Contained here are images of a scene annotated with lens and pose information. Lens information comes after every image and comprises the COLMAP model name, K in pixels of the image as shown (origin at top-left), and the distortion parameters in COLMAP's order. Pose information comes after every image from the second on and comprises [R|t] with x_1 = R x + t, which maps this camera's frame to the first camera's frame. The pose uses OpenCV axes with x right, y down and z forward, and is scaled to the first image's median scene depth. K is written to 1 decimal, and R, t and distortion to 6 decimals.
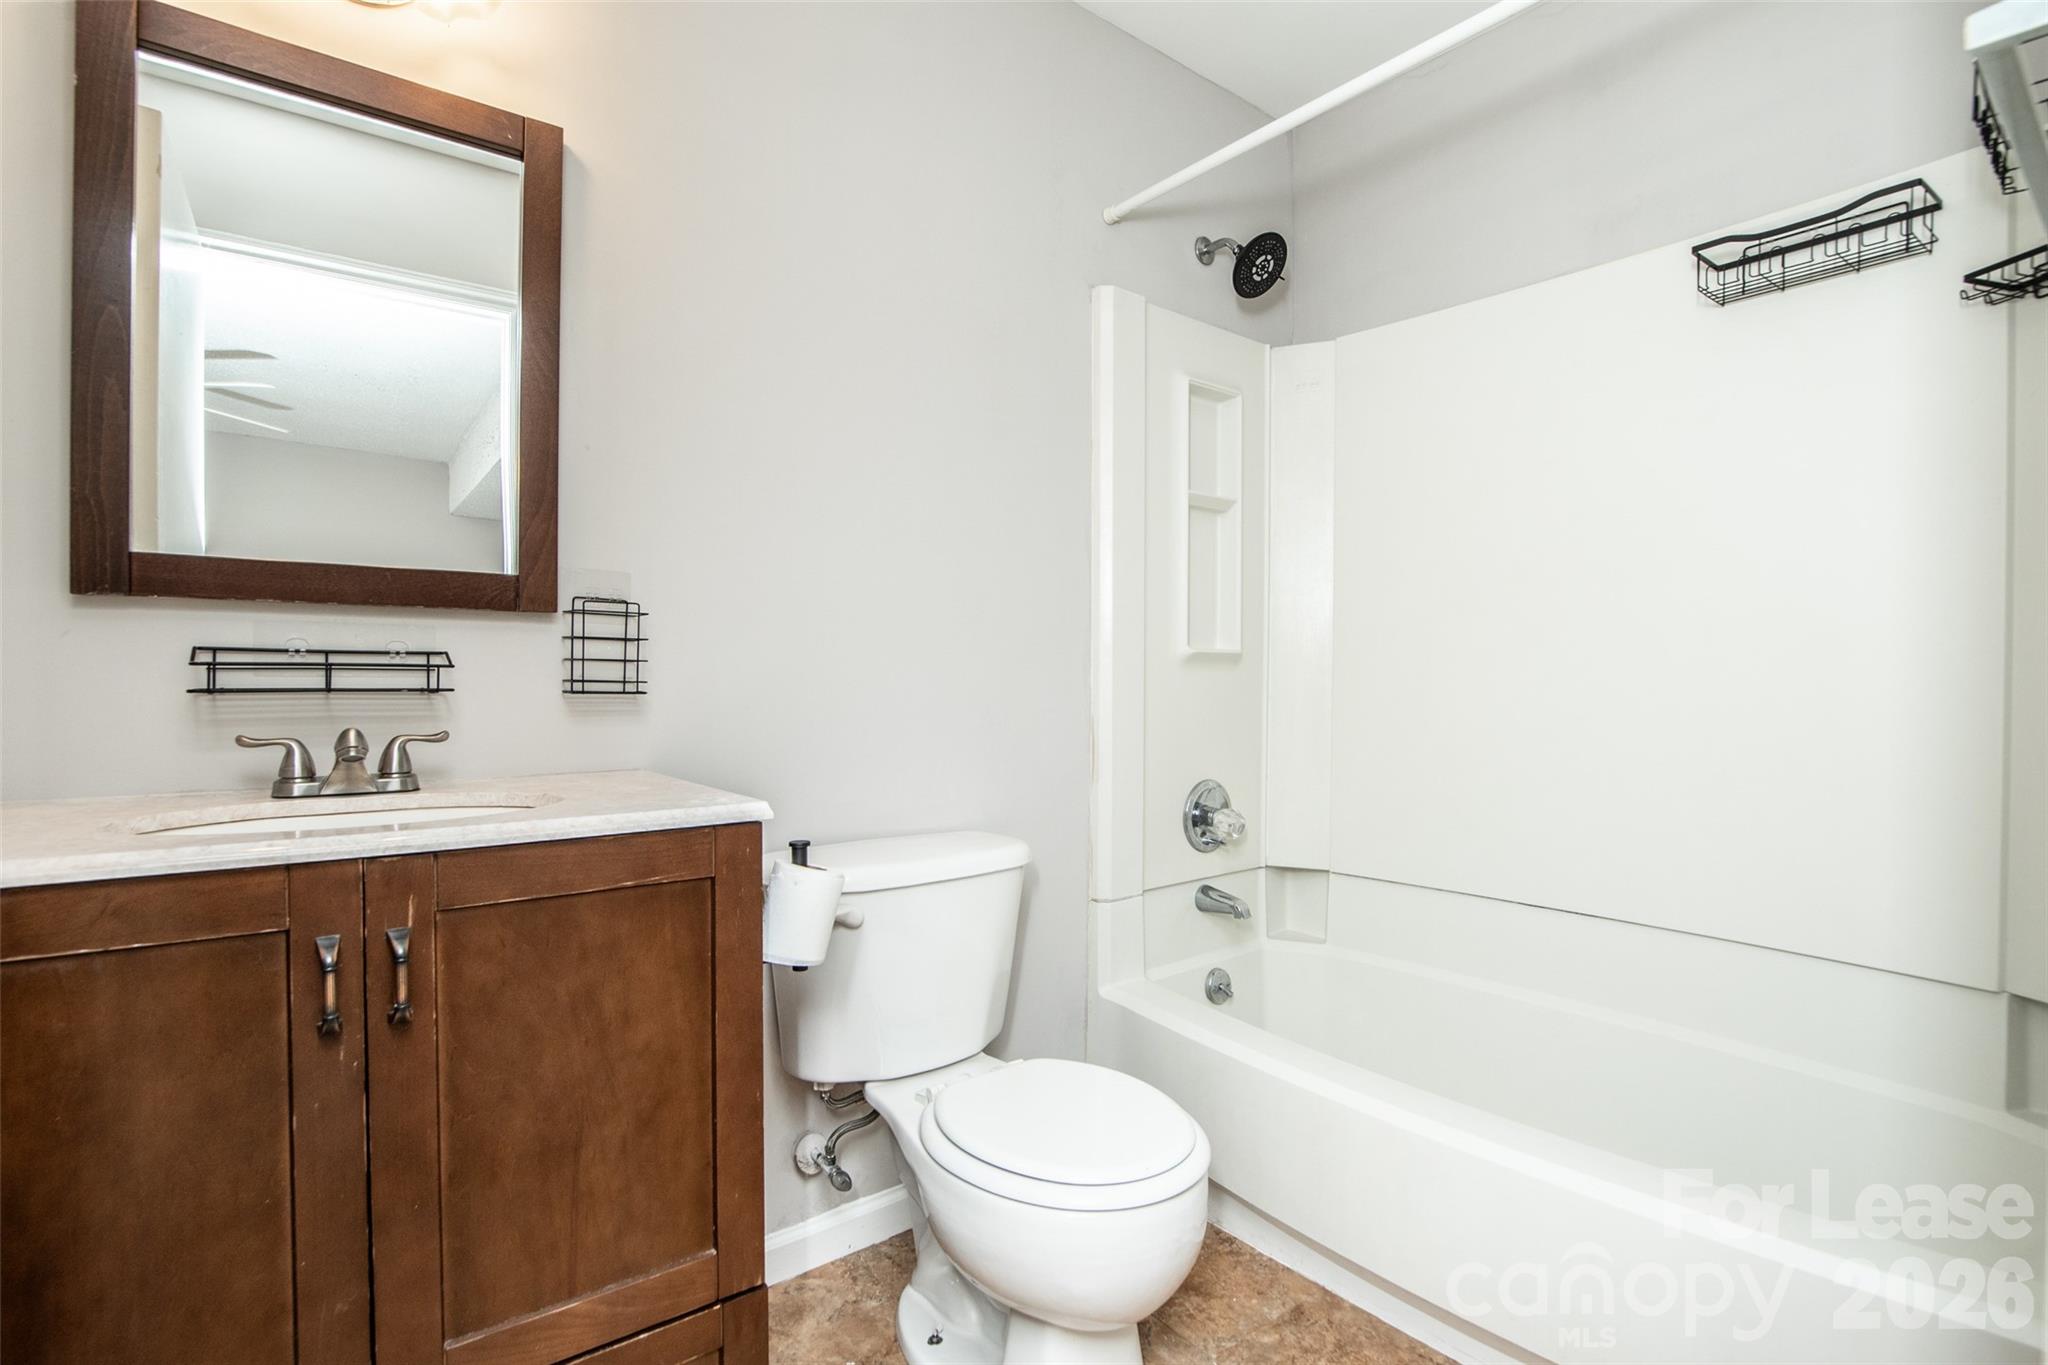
lens RADIAL K [[954.1, 0, 1024.0], [0, 954.1, 682.5], [0, 0, 1]] dist [-0.032944, -0.000345]
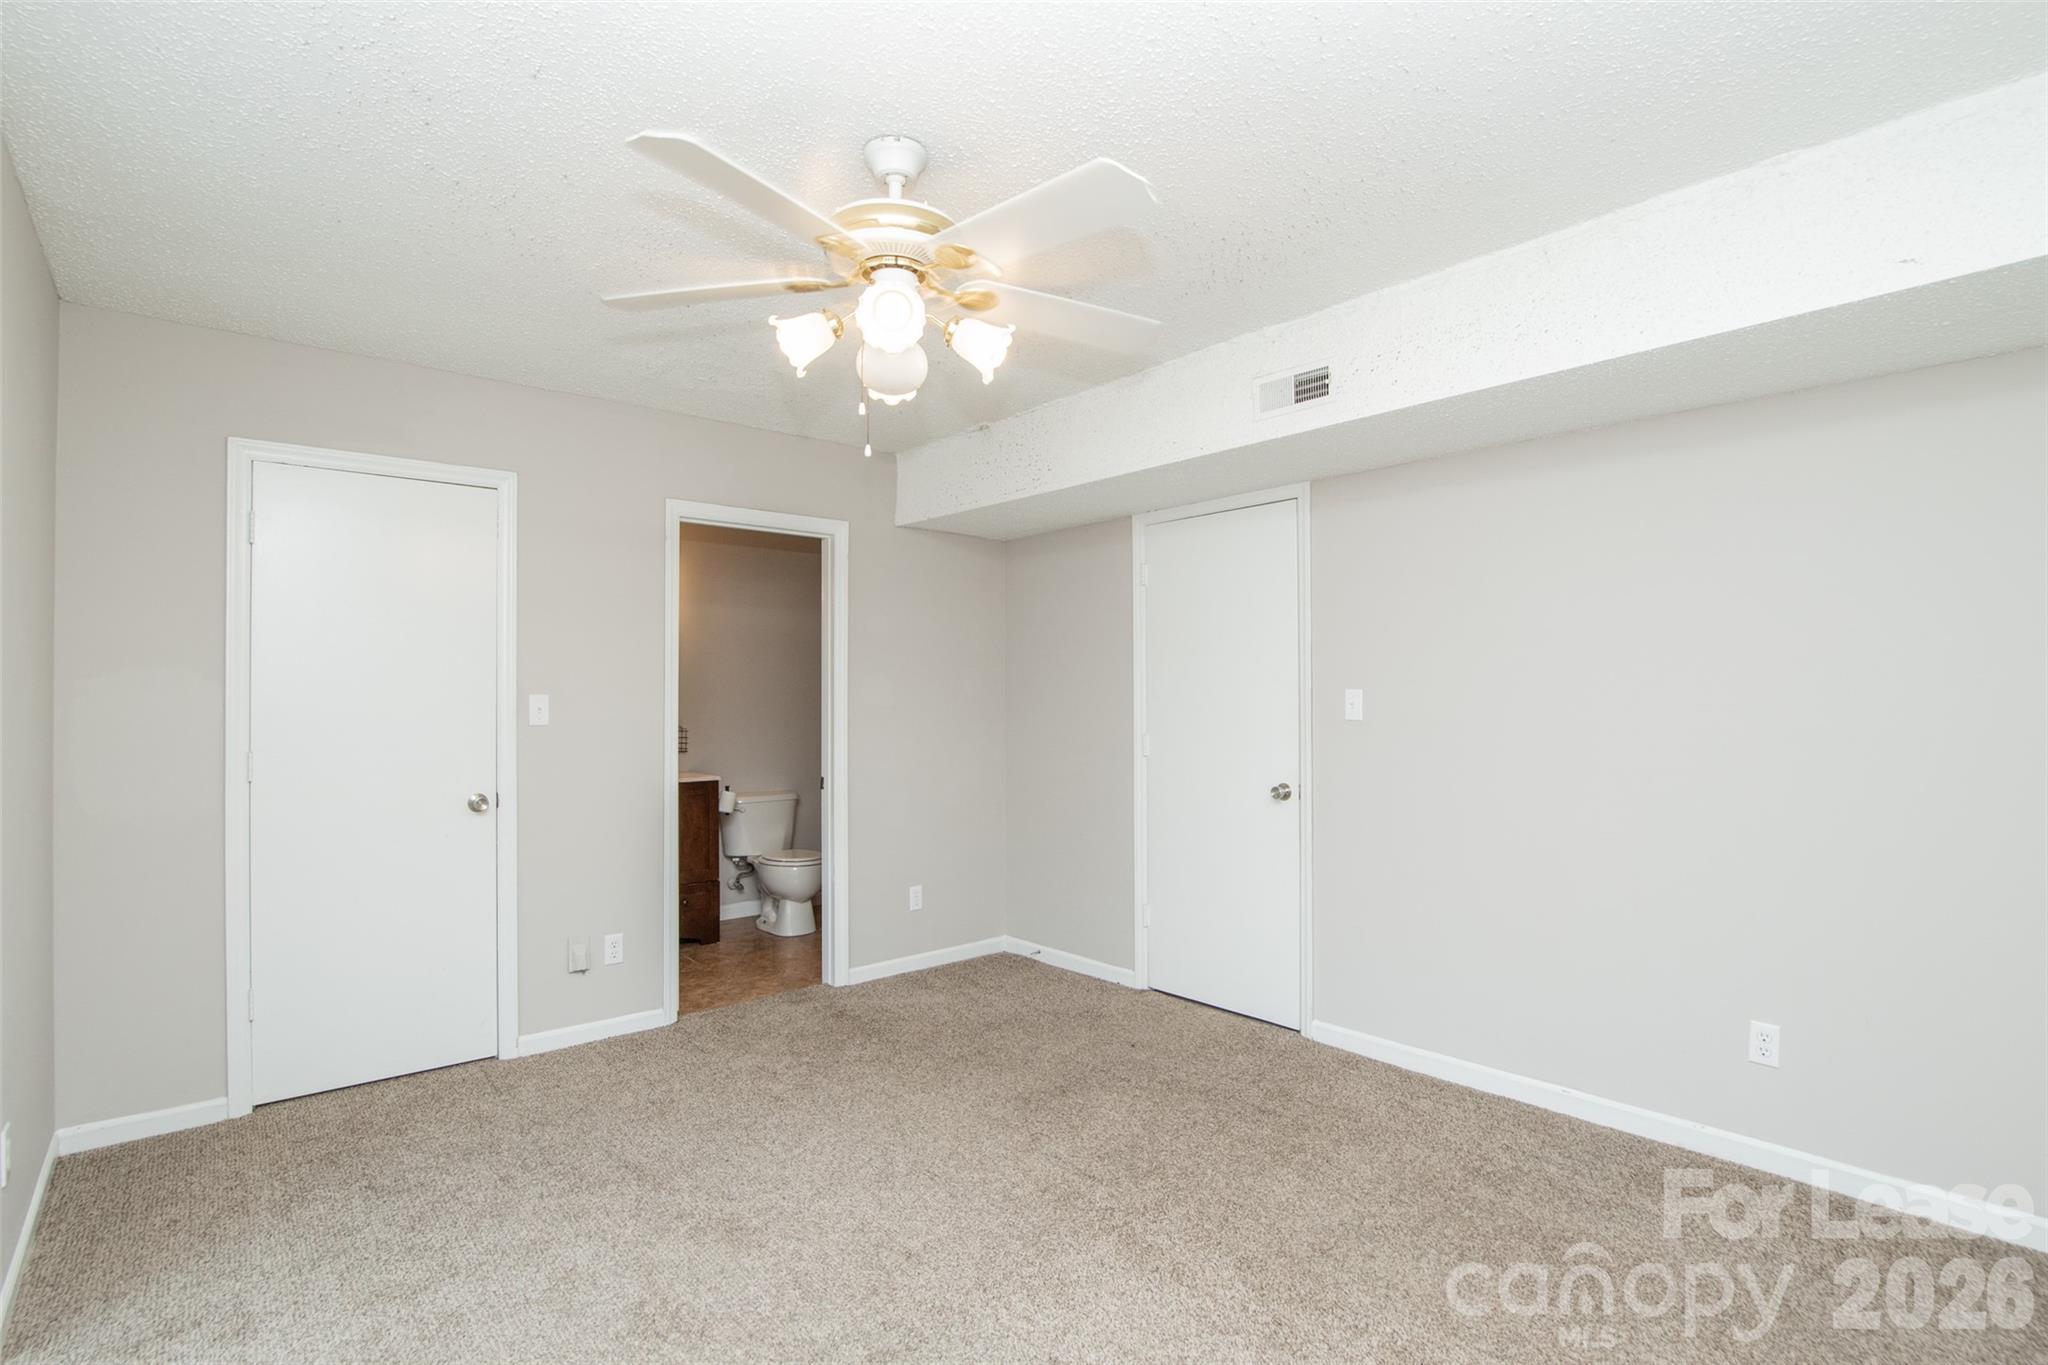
lens RADIAL K [[954.1, 0, 1024.0], [0, 954.1, 682.5], [0, 0, 1]] dist [-0.032944, -0.000345]
pose [[0.999339, -0.007403, 0.035603, 0.807316], [0.008192, 0.999723, -0.022072, -0.165594], [-0.035430, 0.022349, 0.999122, -2.836840]]
